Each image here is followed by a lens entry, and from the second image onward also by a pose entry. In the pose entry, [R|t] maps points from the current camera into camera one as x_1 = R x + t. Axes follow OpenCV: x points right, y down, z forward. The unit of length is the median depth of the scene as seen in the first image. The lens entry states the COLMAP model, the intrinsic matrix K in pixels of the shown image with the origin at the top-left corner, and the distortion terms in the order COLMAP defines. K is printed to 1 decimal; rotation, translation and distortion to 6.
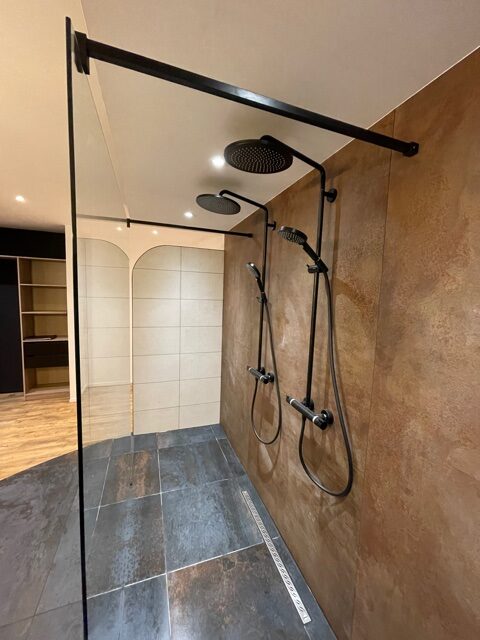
lens RADIAL K [[257.8, 0, 243.2], [0, 257.8, 316.3], [0, 0, 1]] dist [-0.008214, 0.002409]
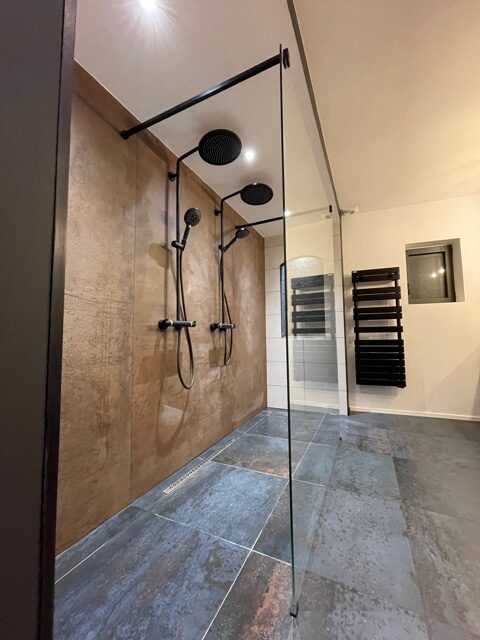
lens RADIAL K [[257.8, 0, 240.4], [0, 257.8, 317.1], [0, 0, 1]] dist [-0.008214, 0.002409]
pose [[-0.686270, 0.026925, 0.726848, -0.787176], [0.048535, 0.998782, 0.008827, 0.207952], [-0.725726, 0.041335, -0.686741, 1.510074]]
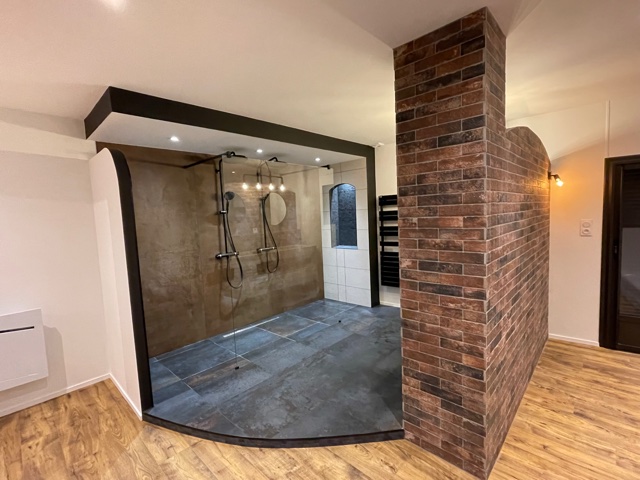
lens RADIAL K [[300.8, 0, 316.6], [0, 300.8, 238.5], [0, 0, 1]] dist [-0.005046, 0.002022]
pose [[-0.434951, -0.088960, 0.896049, -2.057911], [0.107151, 0.982924, 0.149598, -0.126384], [-0.894056, 0.161080, -0.417992, 1.321139]]
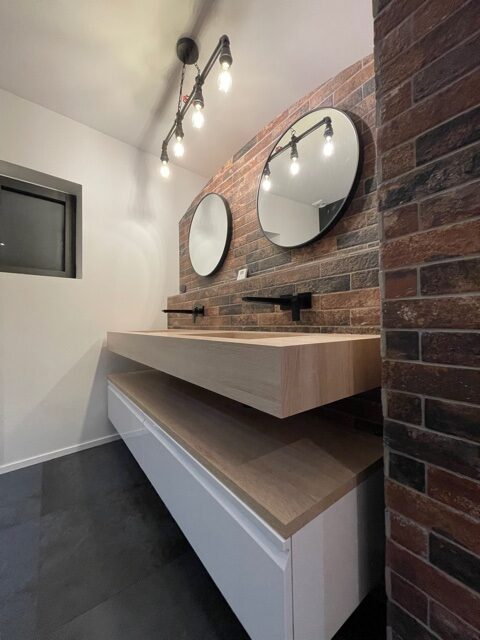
lens RADIAL K [[257.8, 0, 242.2], [0, 257.8, 319.8], [0, 0, 1]] dist [-0.008214, 0.002409]
pose [[-0.959203, -0.028563, -0.281273, -0.925798], [-0.046568, 0.997257, 0.057537, 0.265344], [0.278857, 0.068288, -0.957901, 0.709173]]
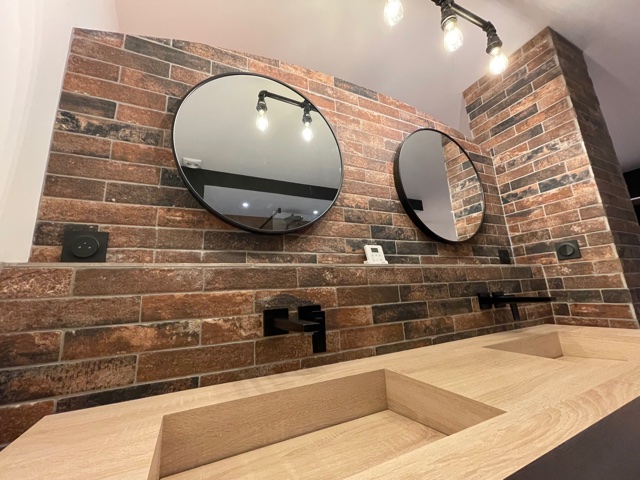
lens RADIAL K [[257.8, 0, 319.0], [0, 257.8, 239.3], [0, 0, 1]] dist [-0.008214, 0.002409]
pose [[0.077976, -0.254454, -0.963936, -0.626999], [-0.028778, 0.965903, -0.257301, 0.281095], [0.996540, 0.047803, 0.067995, -0.307229]]
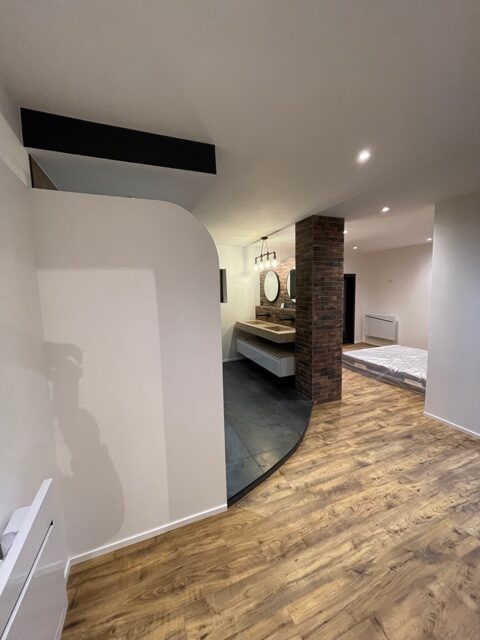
lens RADIAL K [[257.8, 0, 241.3], [0, 257.8, 317.7], [0, 0, 1]] dist [-0.008214, 0.002409]
pose [[-0.999746, -0.008807, -0.020729, -0.697101], [-0.012595, 0.981634, 0.190360, -0.206010], [0.018672, 0.190573, -0.981495, 2.437170]]
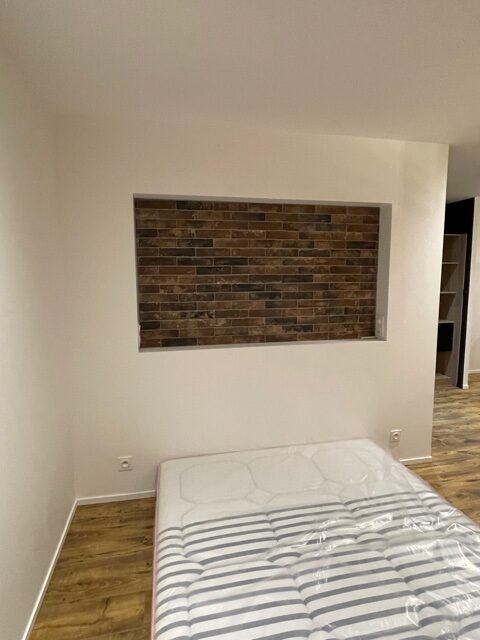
lens RADIAL K [[371.1, 0, 242.5], [0, 371.1, 317.3], [0, 0, 1]] dist [-0.003378, -0.001539]
pose [[0.988576, -0.020630, -0.149308, -2.551365], [0.025432, 0.999217, 0.030322, 0.029813], [0.148565, -0.033773, 0.988326, -0.882385]]
